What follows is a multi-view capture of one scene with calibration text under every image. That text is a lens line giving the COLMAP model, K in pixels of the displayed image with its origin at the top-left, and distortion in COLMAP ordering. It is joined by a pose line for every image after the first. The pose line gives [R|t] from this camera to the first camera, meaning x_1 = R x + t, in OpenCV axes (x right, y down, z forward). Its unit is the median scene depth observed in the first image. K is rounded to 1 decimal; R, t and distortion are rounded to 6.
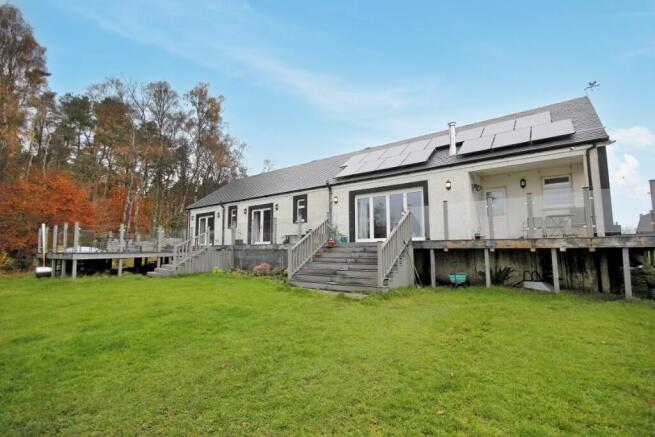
lens RADIAL K [[304.9, 0, 327.5], [0, 304.9, 218.5], [0, 0, 1]] dist [-0.000969, -0.000387]
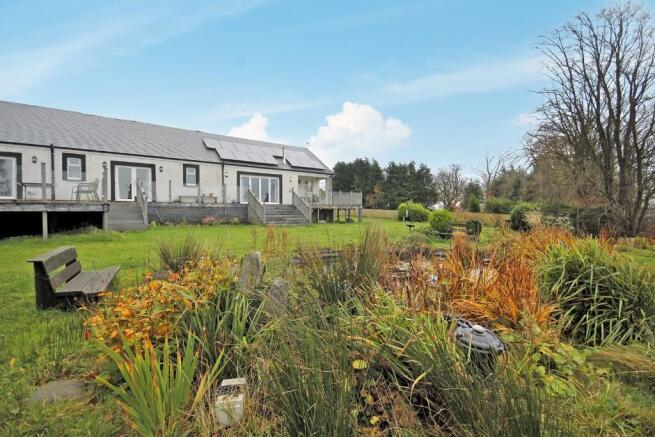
lens RADIAL K [[304.9, 0, 327.5], [0, 304.9, 218.5], [0, 0, 1]] dist [-0.000969, -0.000387]
pose [[0.243410, -0.013976, 0.969823, -1.191235], [-0.095743, 0.994666, 0.038364, 0.043466], [-0.965186, -0.102192, 0.240774, 0.146796]]
